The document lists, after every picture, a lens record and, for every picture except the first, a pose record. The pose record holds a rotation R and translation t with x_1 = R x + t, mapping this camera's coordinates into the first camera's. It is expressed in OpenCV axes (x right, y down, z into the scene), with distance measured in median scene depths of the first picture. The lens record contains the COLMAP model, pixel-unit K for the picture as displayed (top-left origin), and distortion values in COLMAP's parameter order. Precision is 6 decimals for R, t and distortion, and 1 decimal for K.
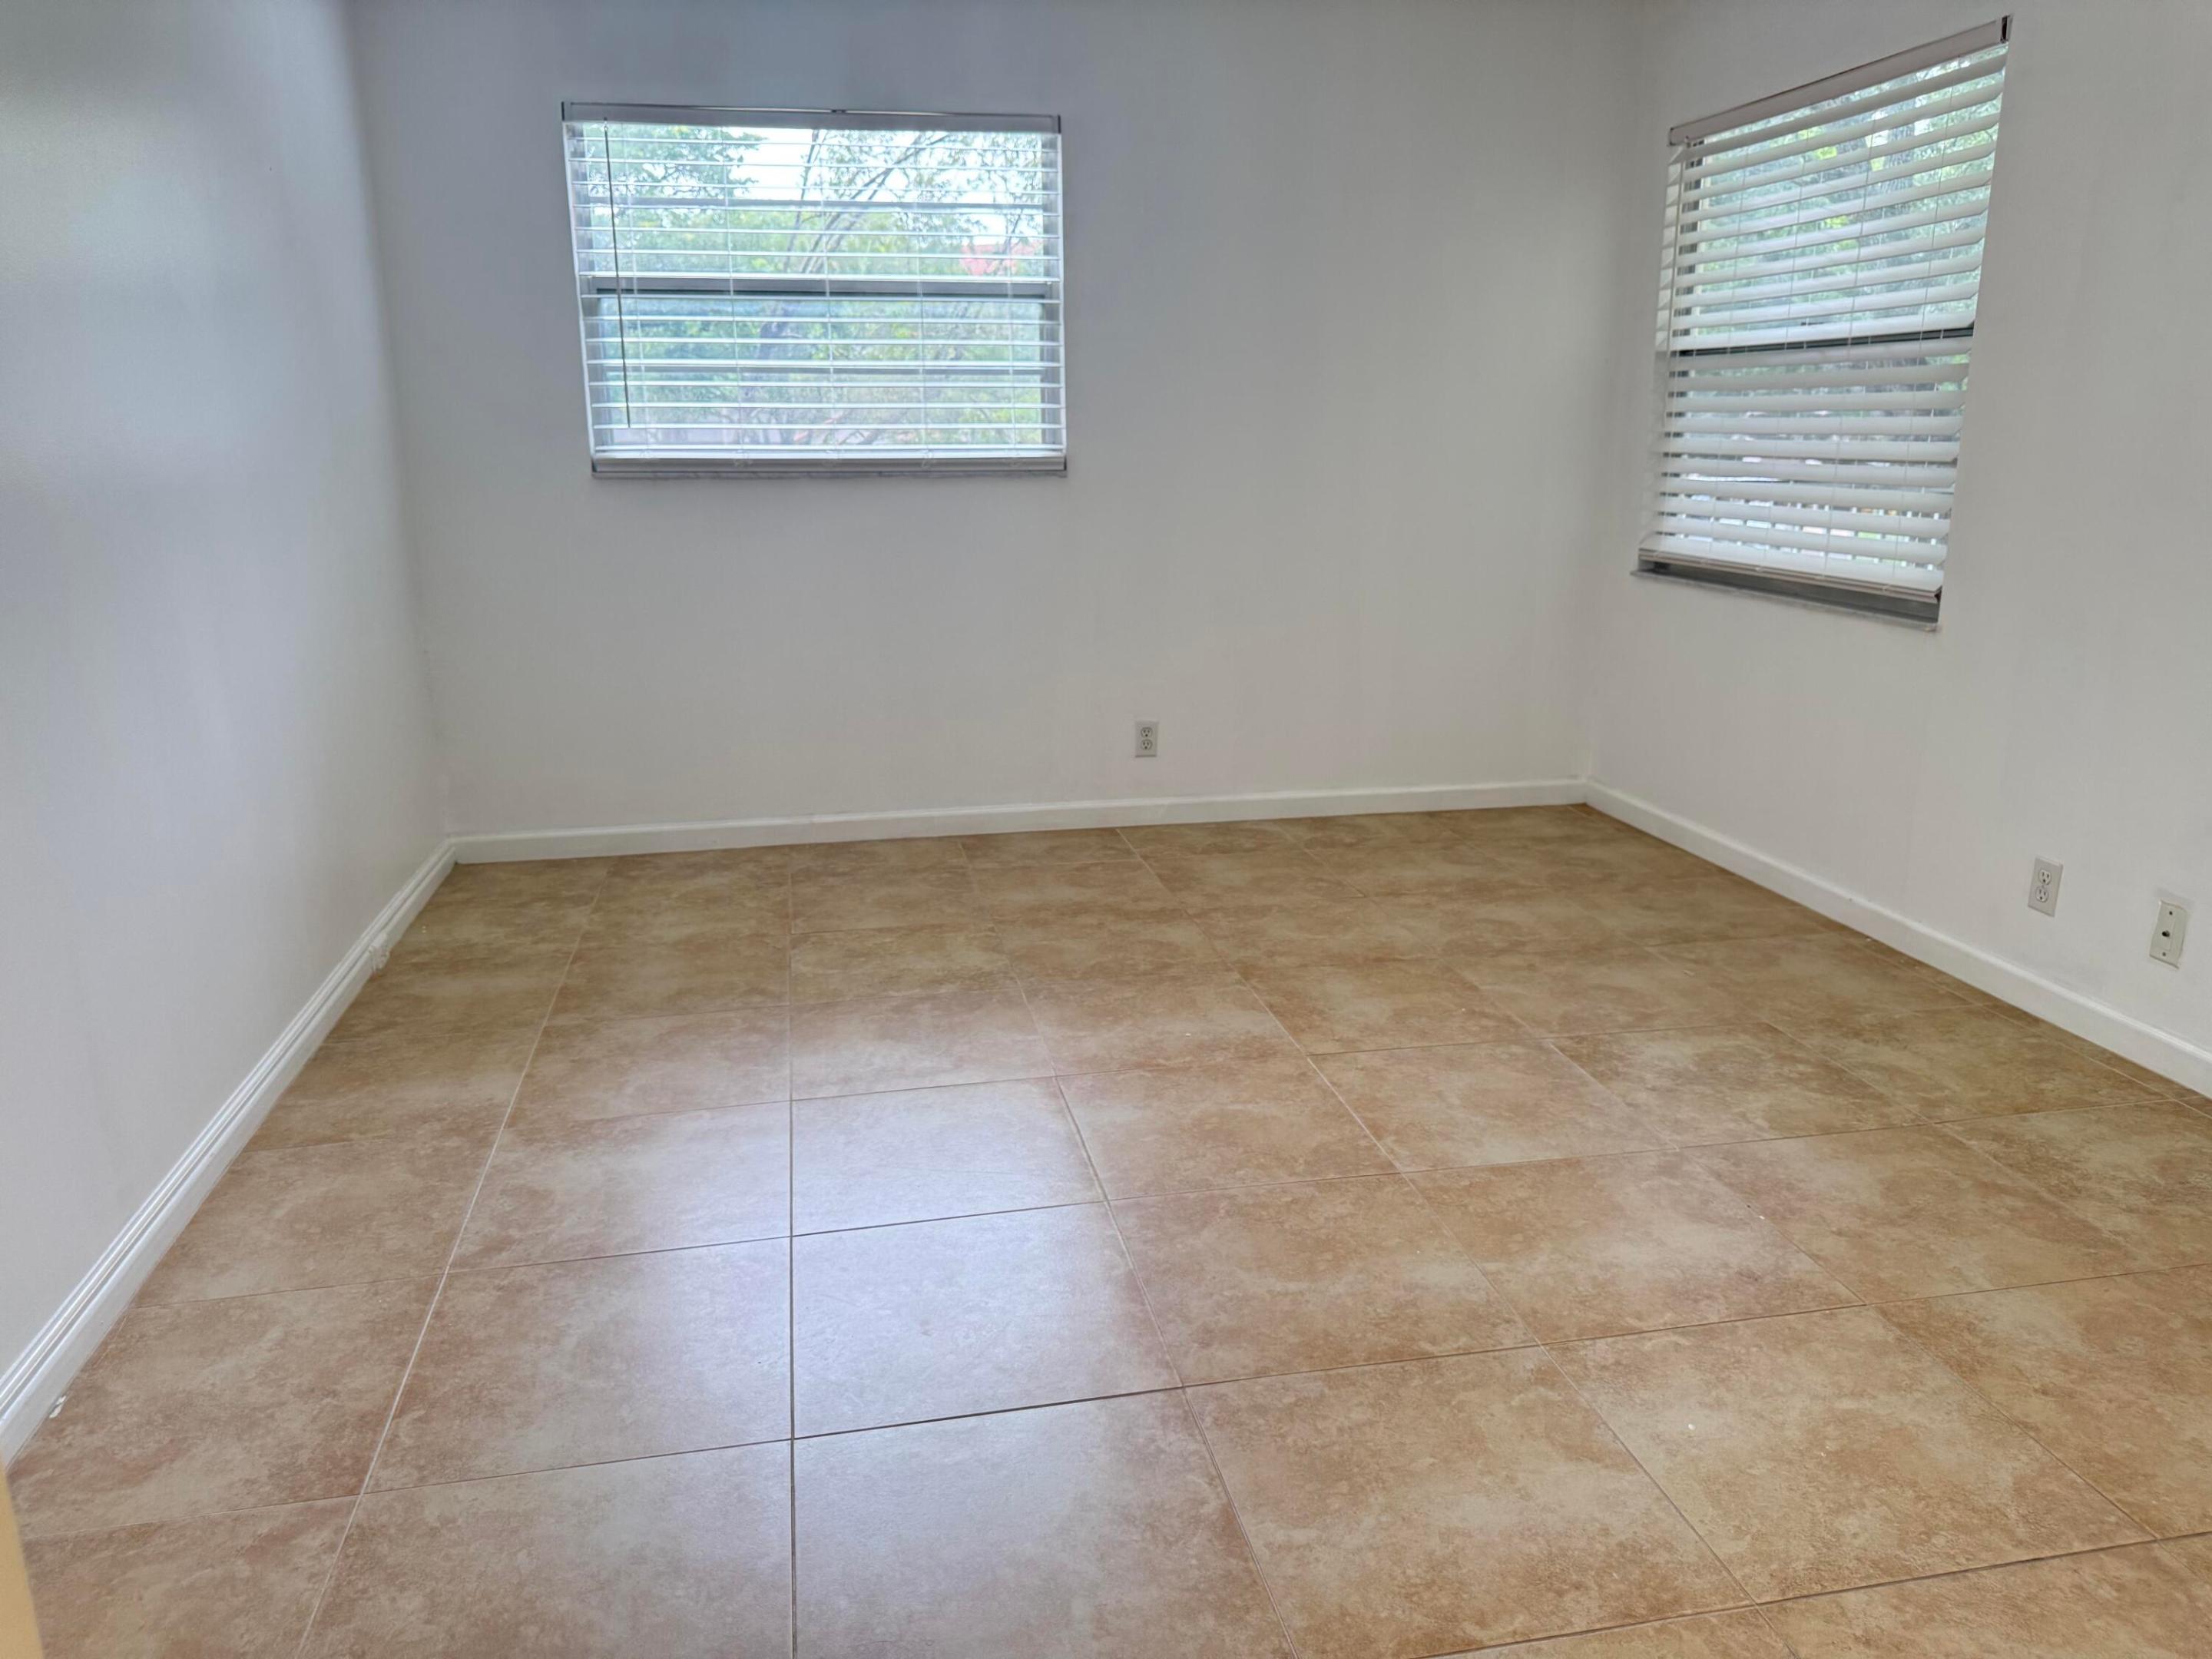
lens RADIAL K [[1558.4, 0, 1104.6], [0, 1558.4, 815.3], [0, 0, 1]] dist [0.112285, -0.203512]
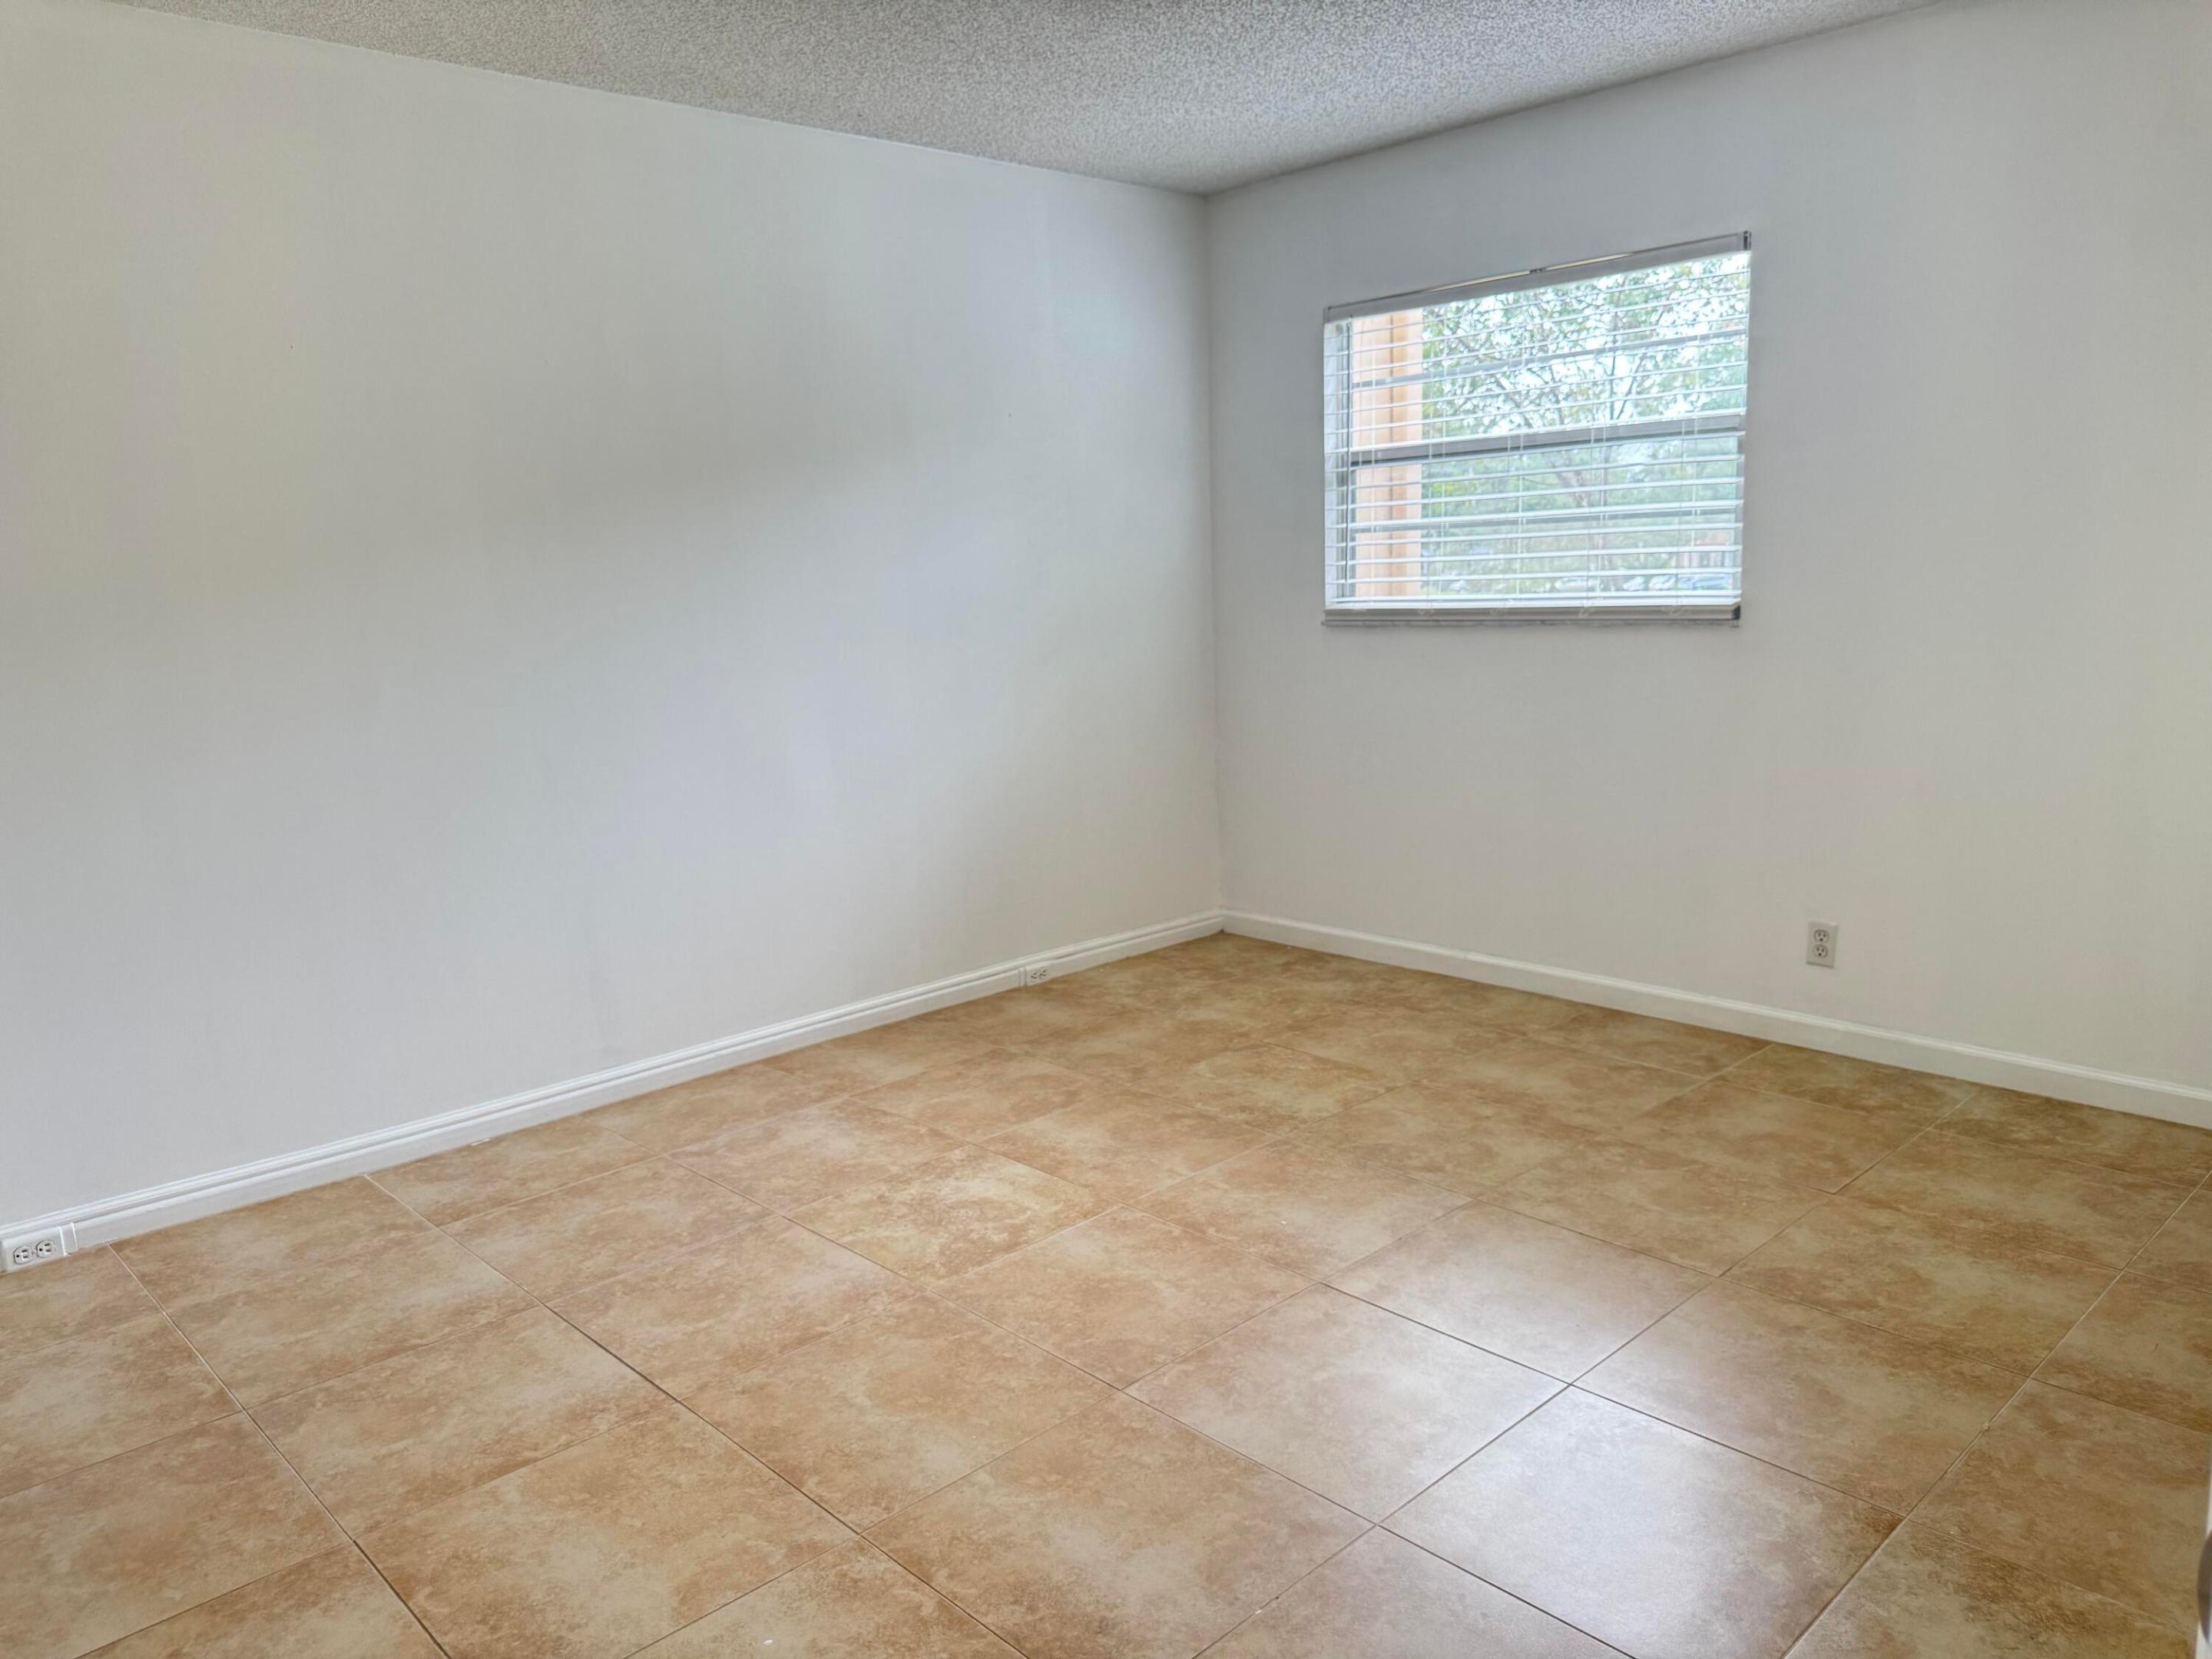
lens RADIAL K [[1558.4, 0, 1104.6], [0, 1558.4, 815.3], [0, 0, 1]] dist [0.112285, -0.203512]
pose [[0.531245, 0.125848, -0.837819, 0.612468], [-0.173951, 0.984040, 0.037513, -0.097487], [0.829168, 0.125811, 0.544658, 0.278165]]
